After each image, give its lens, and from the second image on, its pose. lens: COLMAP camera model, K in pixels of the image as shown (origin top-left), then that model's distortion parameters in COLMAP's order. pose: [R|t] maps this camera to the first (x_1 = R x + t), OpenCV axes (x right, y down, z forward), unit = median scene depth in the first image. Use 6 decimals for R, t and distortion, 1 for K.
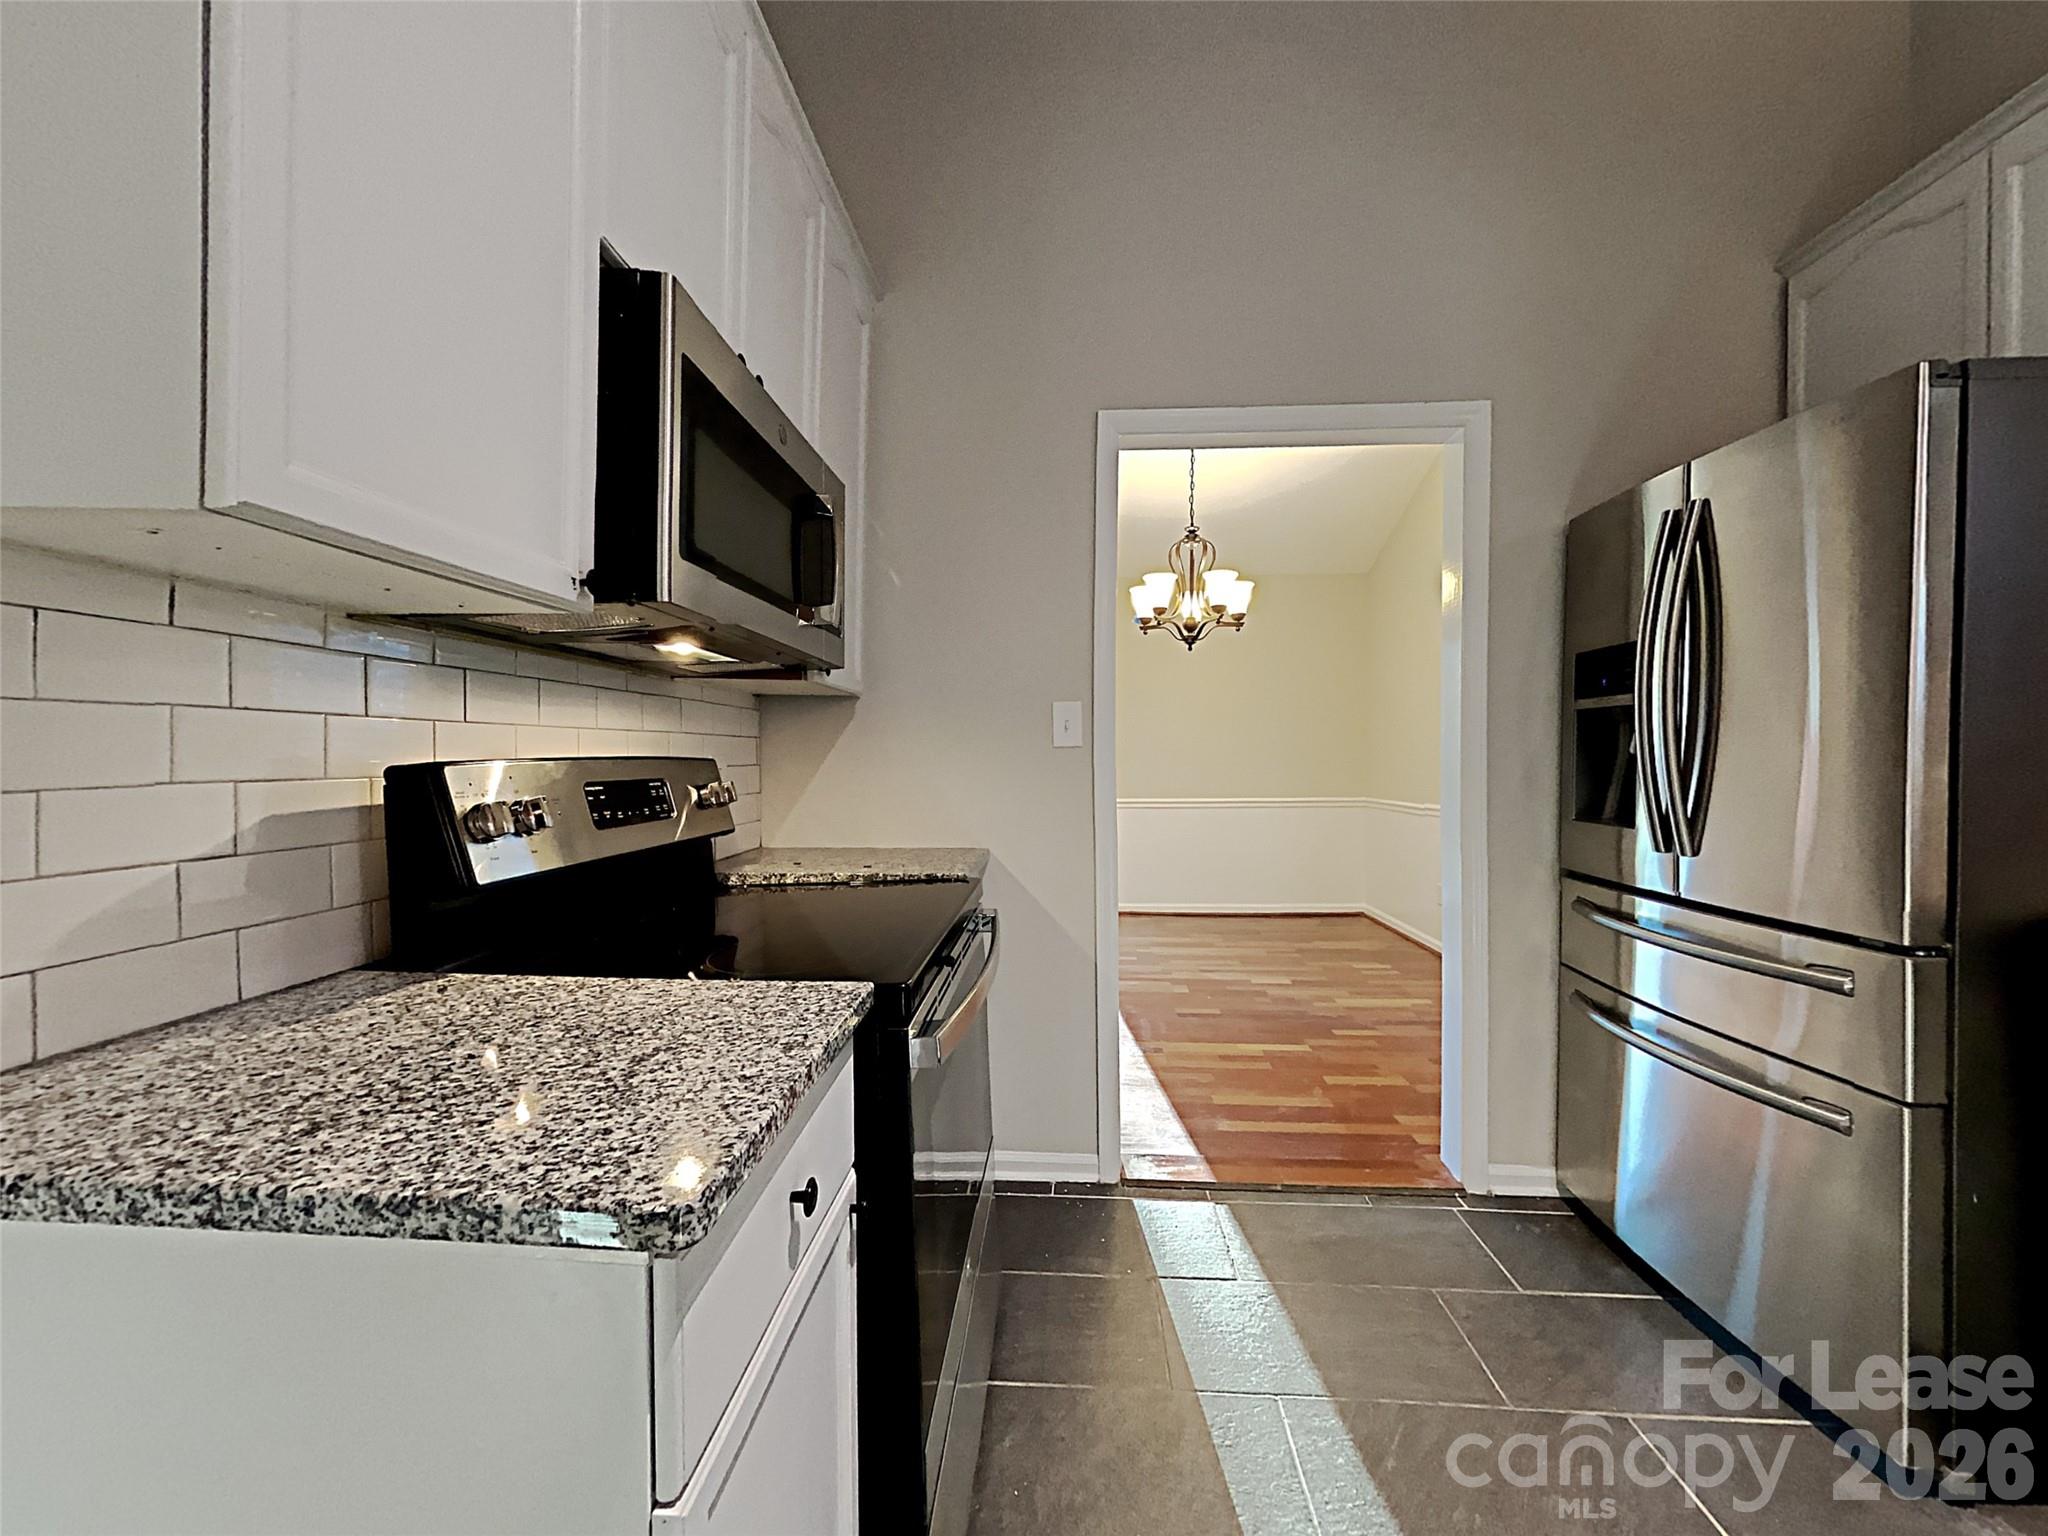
lens RADIAL K [[763.2, 0, 1012.3], [0, 763.2, 767.8], [0, 0, 1]] dist [-0.002272, 0.000659]
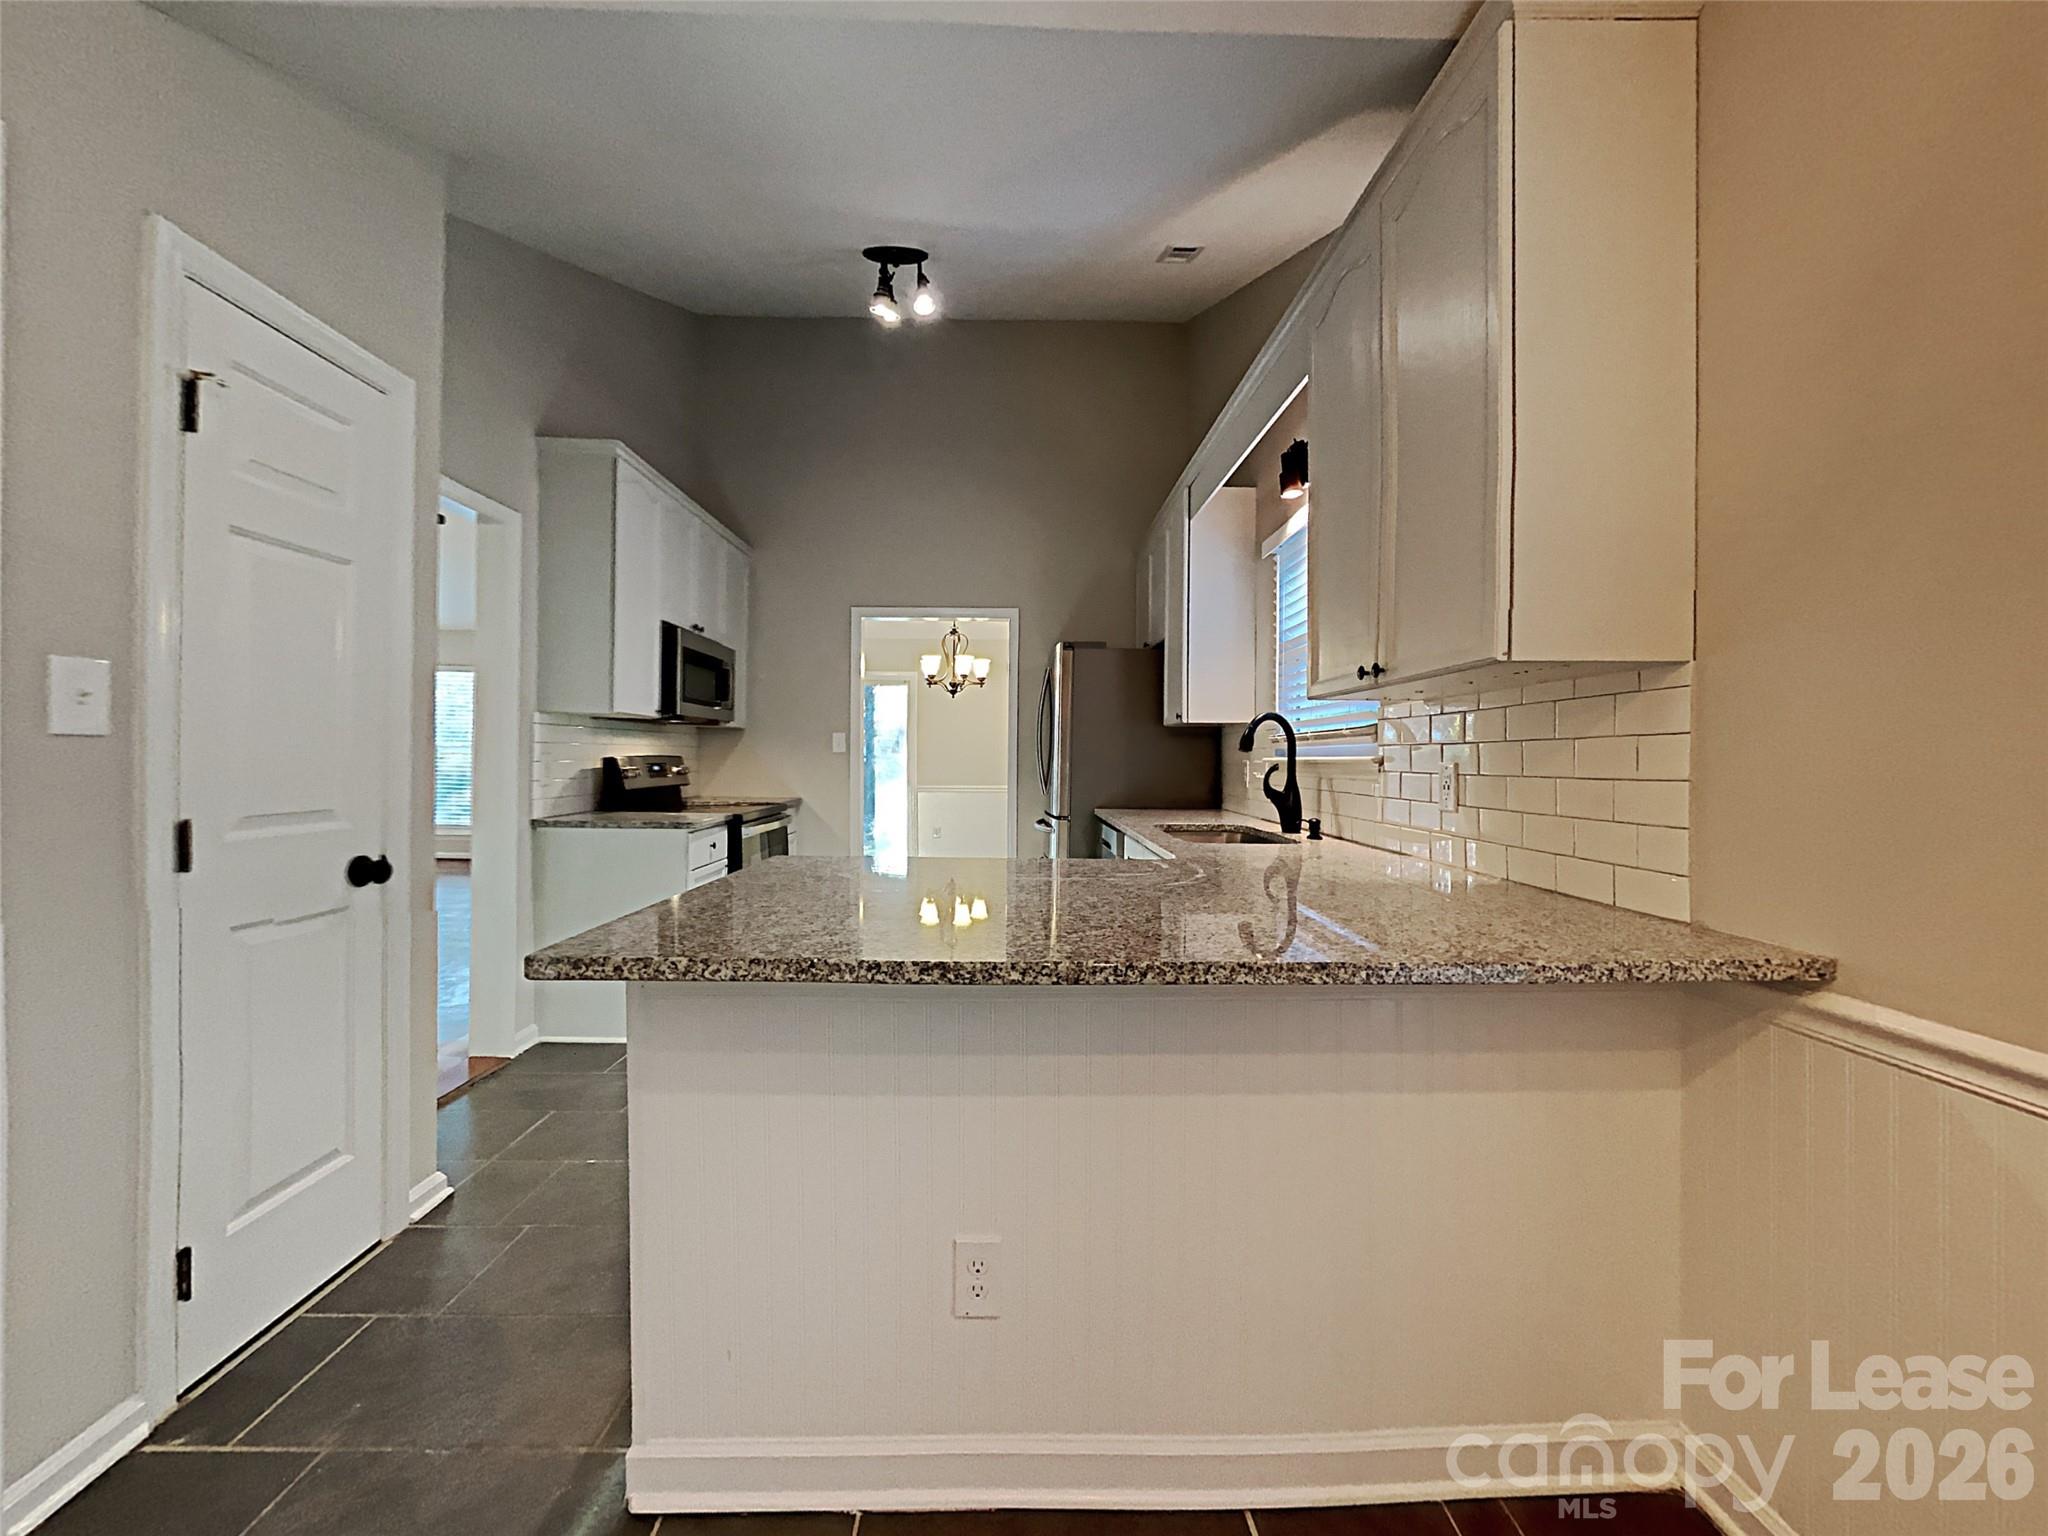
lens RADIAL K [[763.2, 0, 1019.3], [0, 763.2, 760.1], [0, 0, 1]] dist [-0.002272, 0.000659]
pose [[0.994902, 0.008405, 0.100497, 0.403161], [-0.006606, 0.999812, -0.018219, 0.031163], [-0.100631, 0.017462, 0.994771, -1.388902]]
